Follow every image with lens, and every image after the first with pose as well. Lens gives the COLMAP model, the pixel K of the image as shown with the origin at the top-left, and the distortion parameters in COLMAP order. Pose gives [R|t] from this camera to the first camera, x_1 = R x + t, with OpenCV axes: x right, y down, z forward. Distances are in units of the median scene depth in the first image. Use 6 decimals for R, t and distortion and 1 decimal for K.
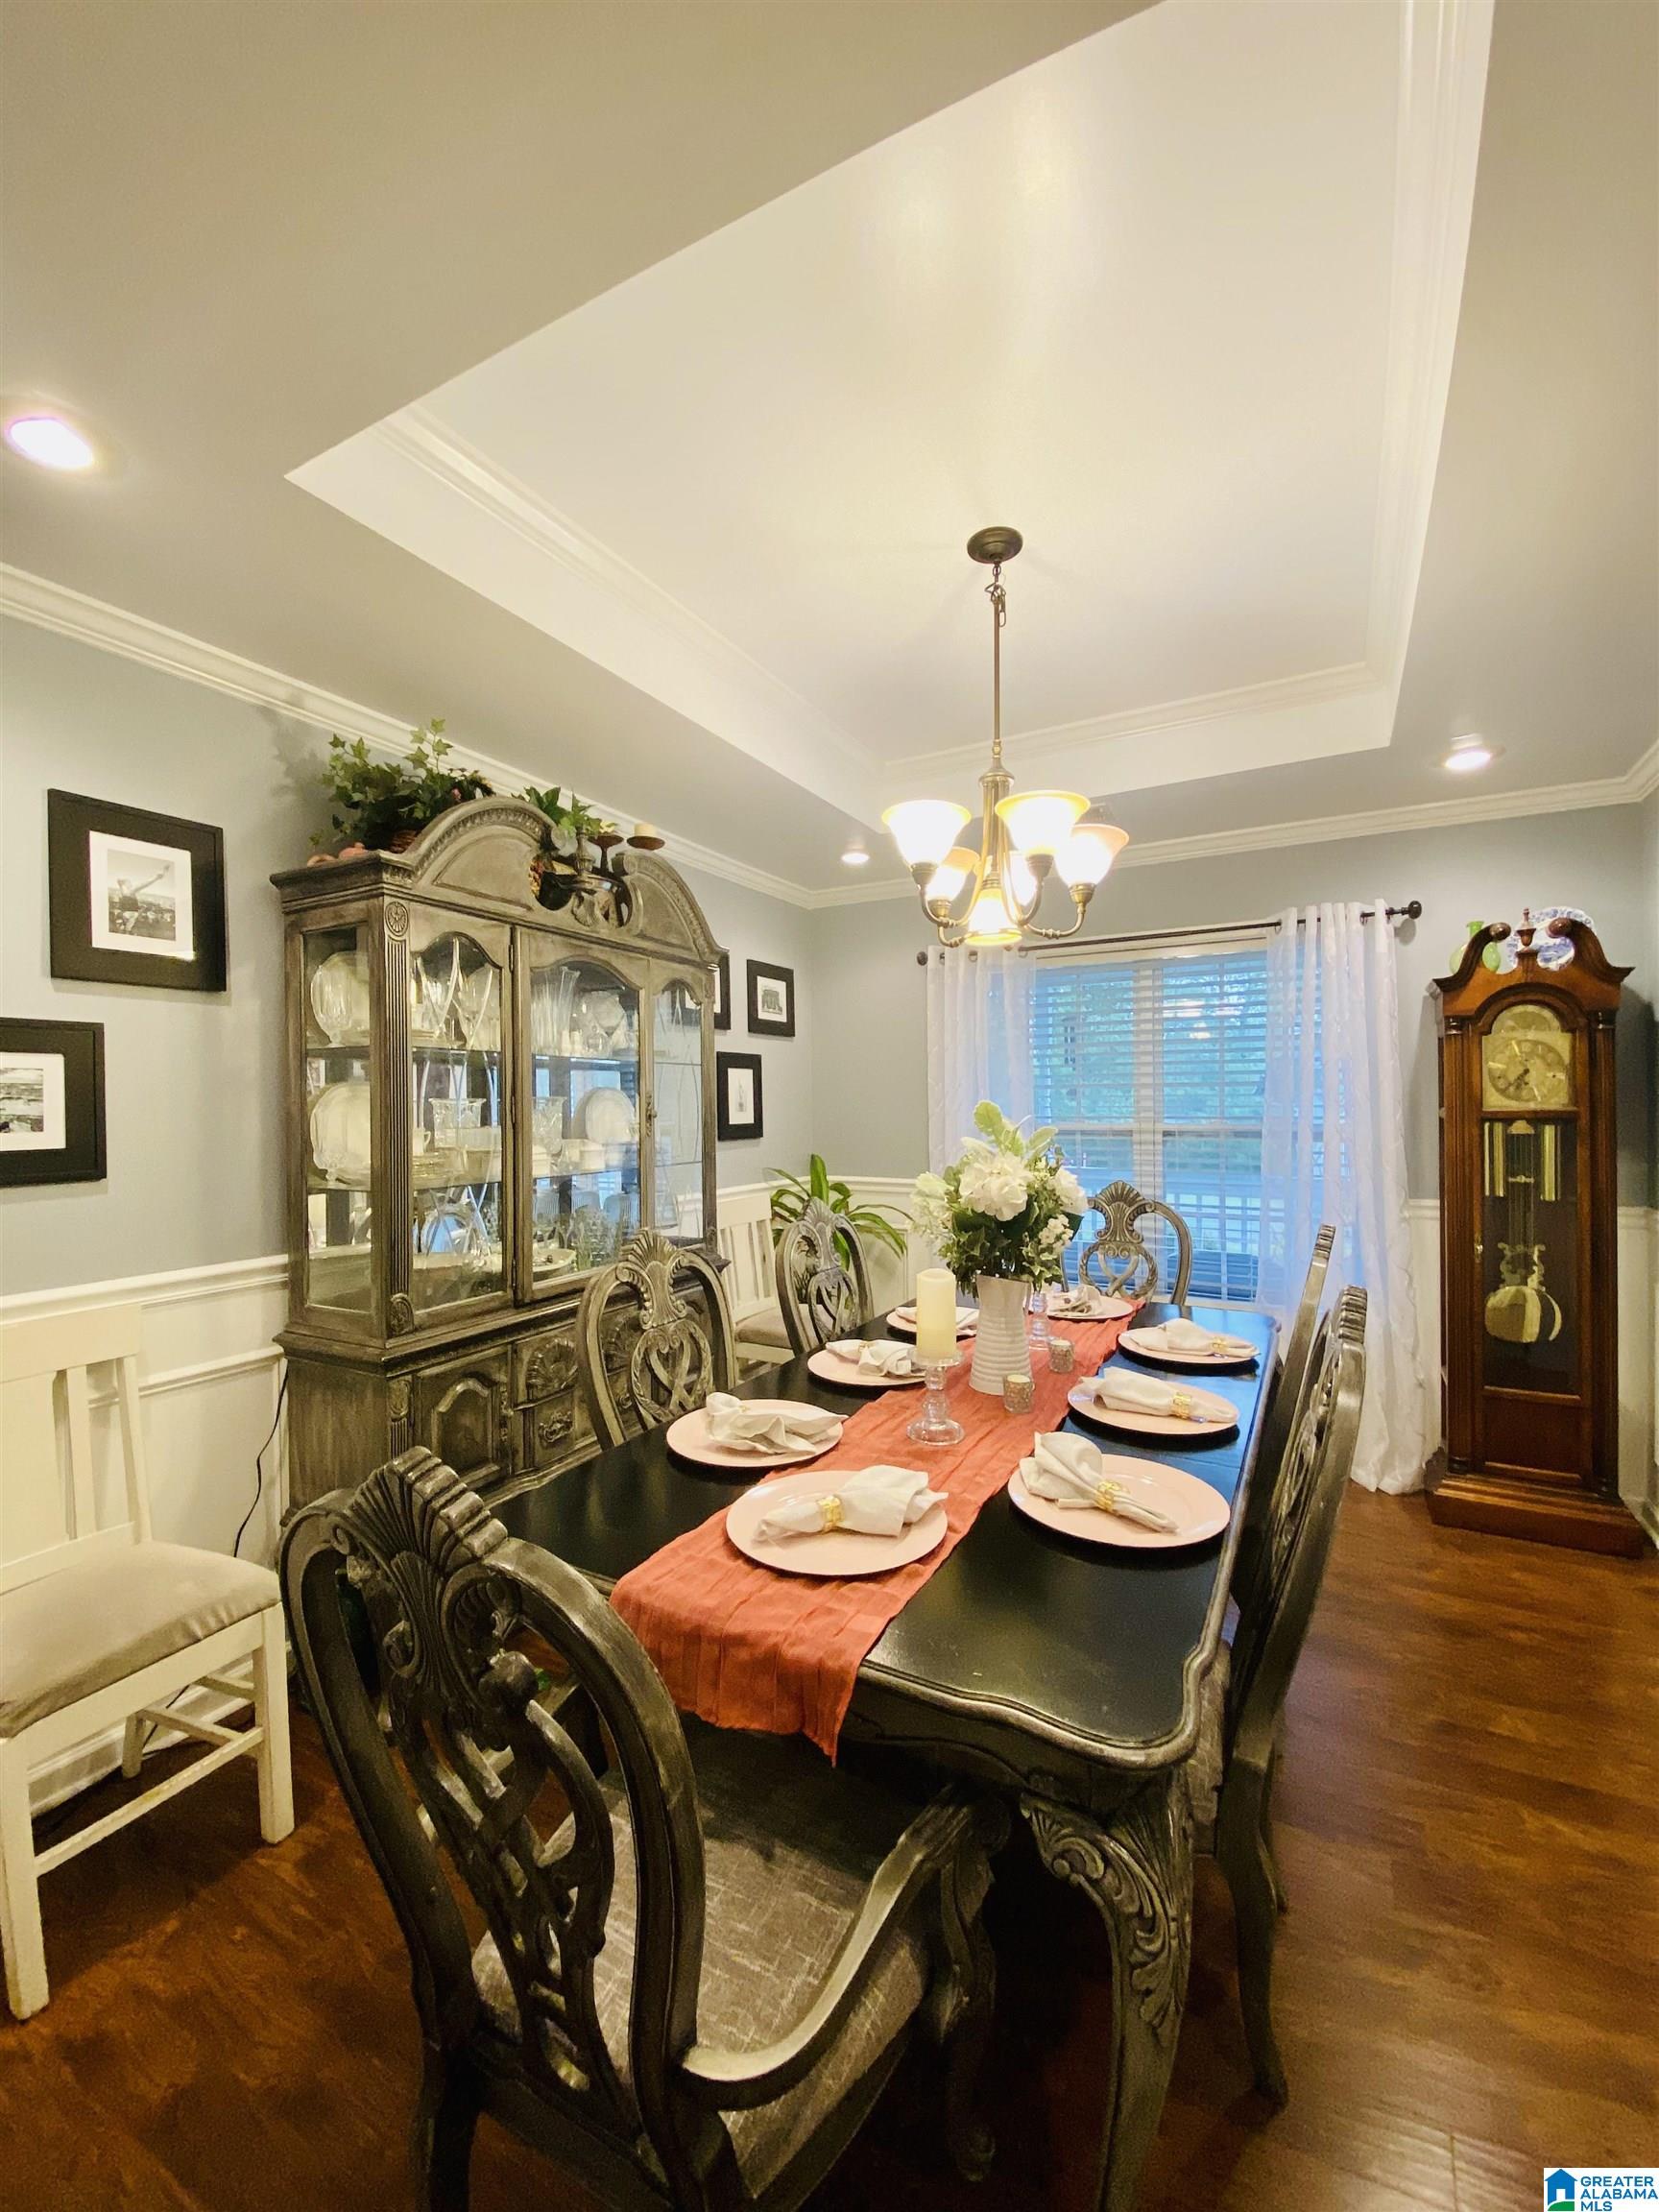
lens RADIAL K [[885.9, 0, 825.9], [0, 885.9, 1096.7], [0, 0, 1]] dist [-0.005733, -0.007211]
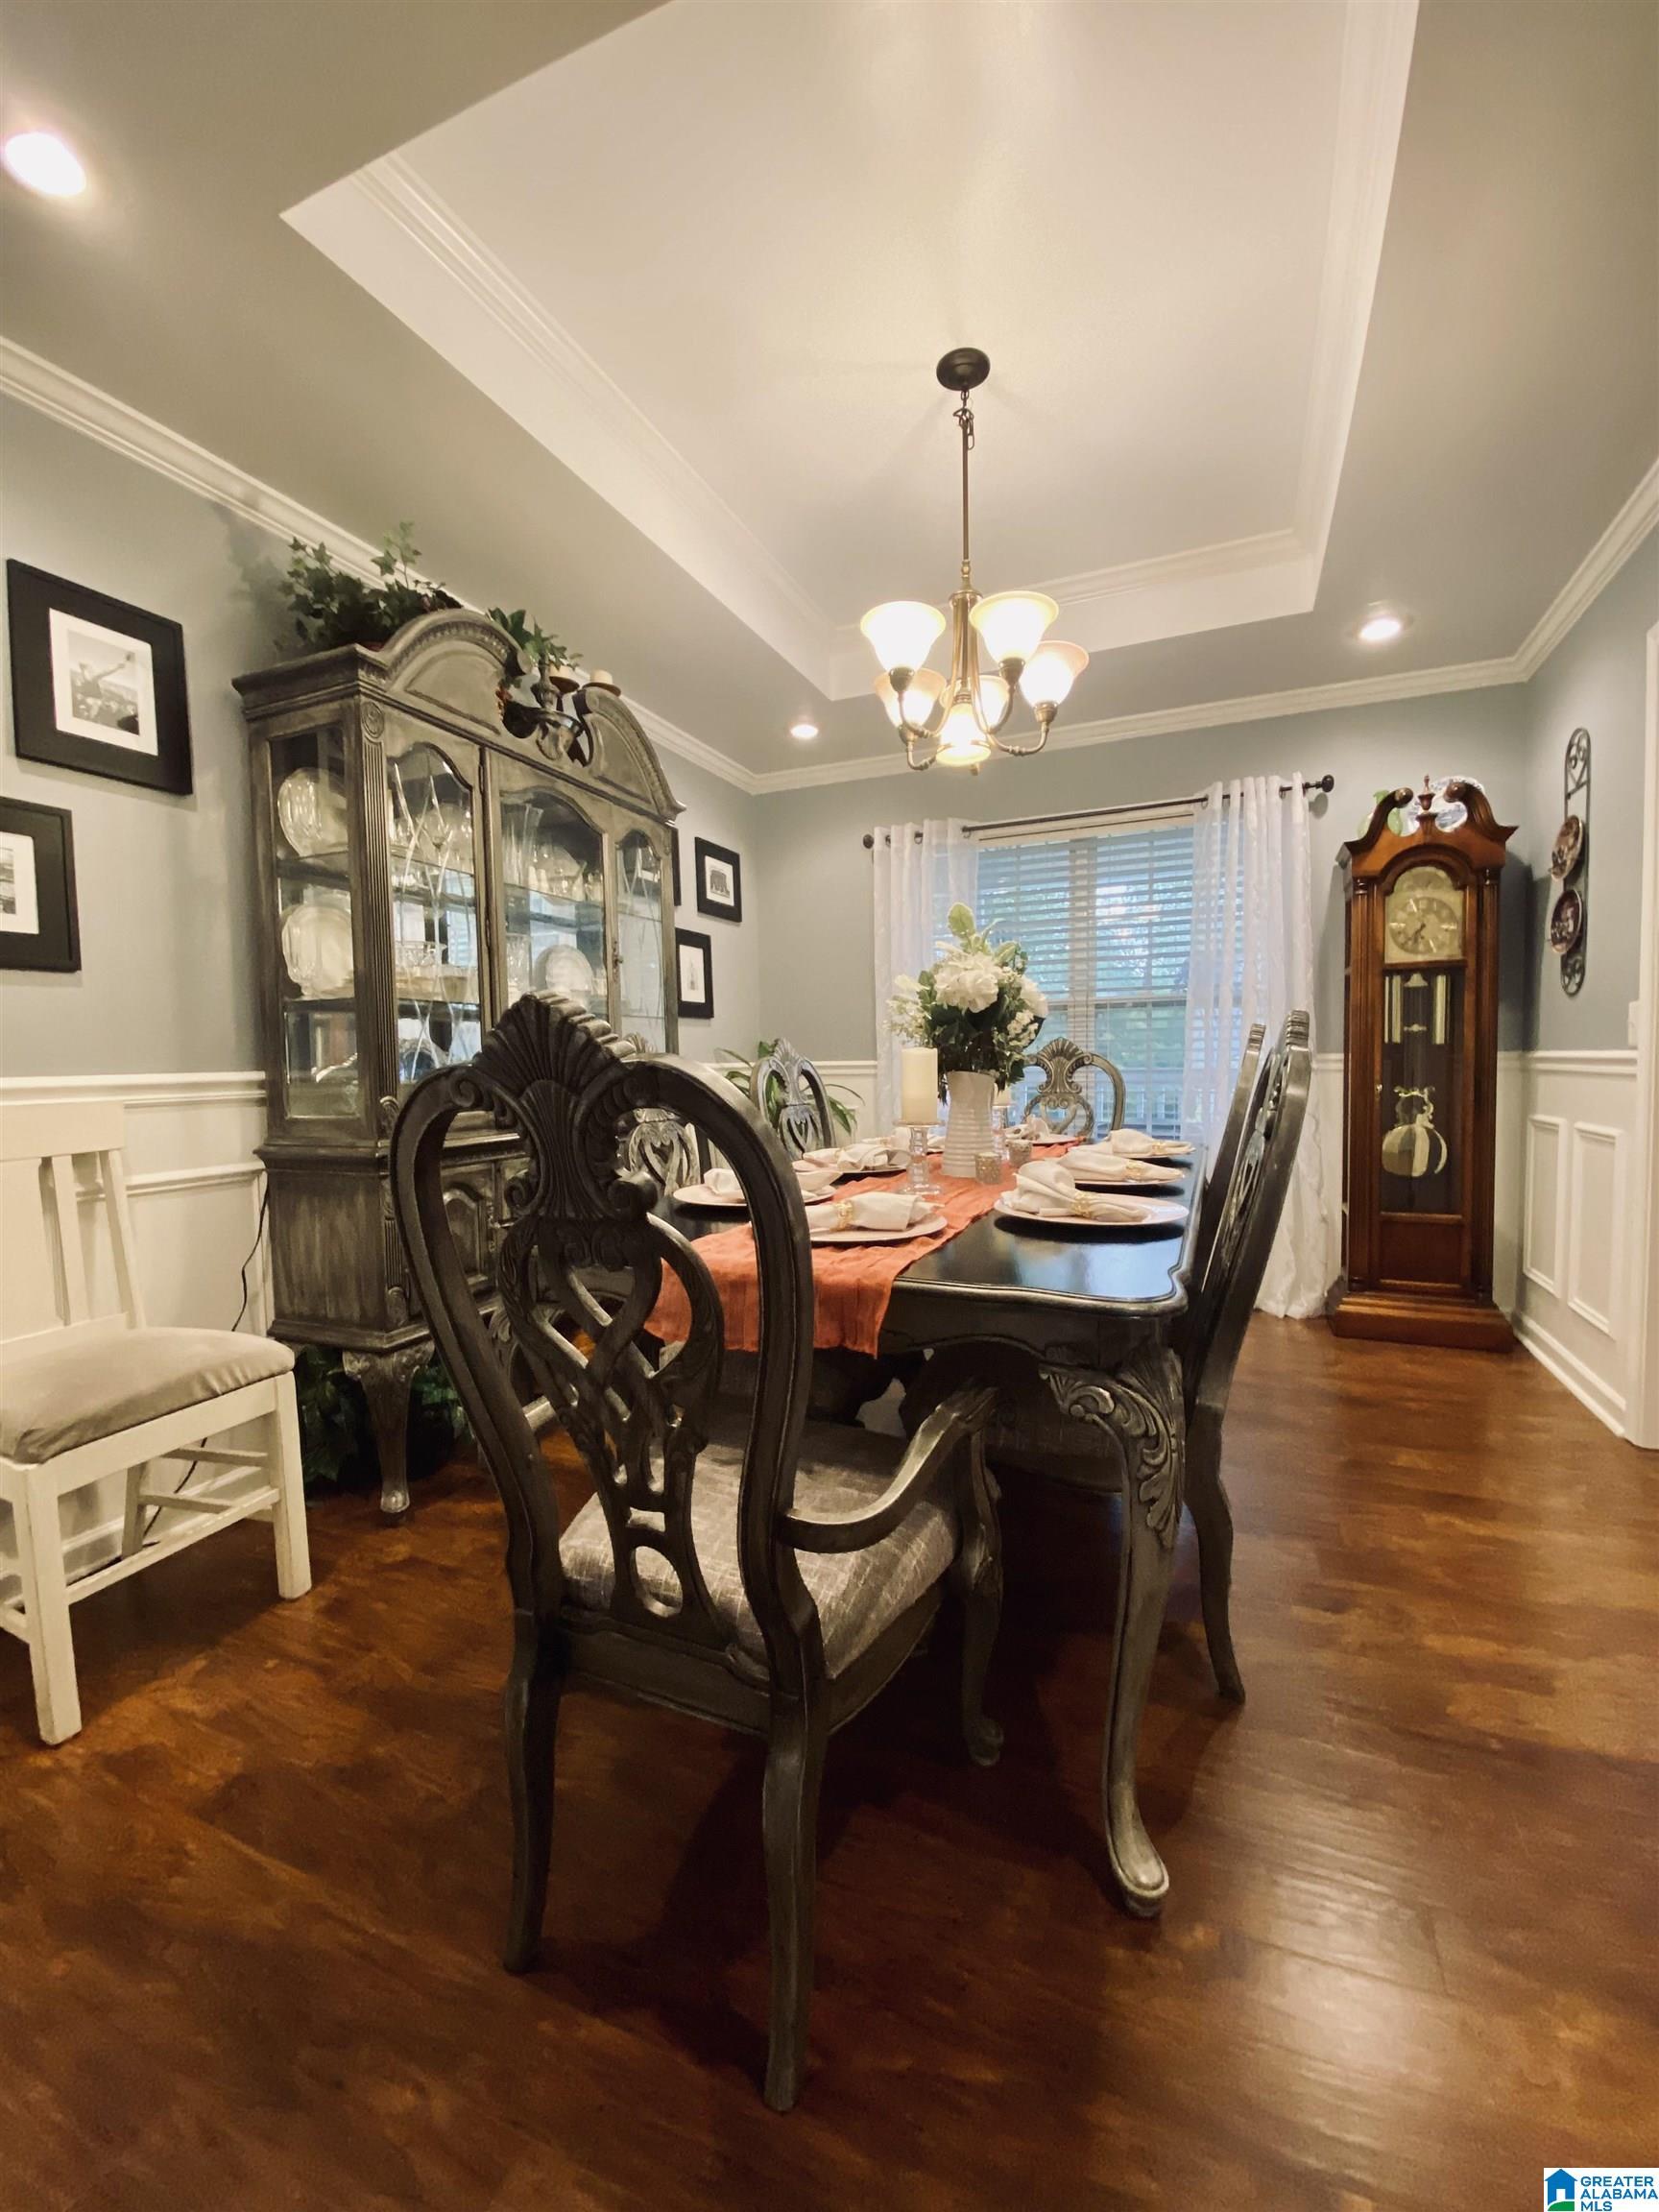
lens RADIAL K [[886.4, 0, 823.9], [0, 886.4, 1102.7], [0, 0, 1]] dist [-0.010838, -0.001717]
pose [[0.995699, -0.012784, 0.091766, -0.077026], [0.007955, 0.998574, 0.052795, 0.179023], [-0.092310, -0.051838, 0.994380, -0.055088]]
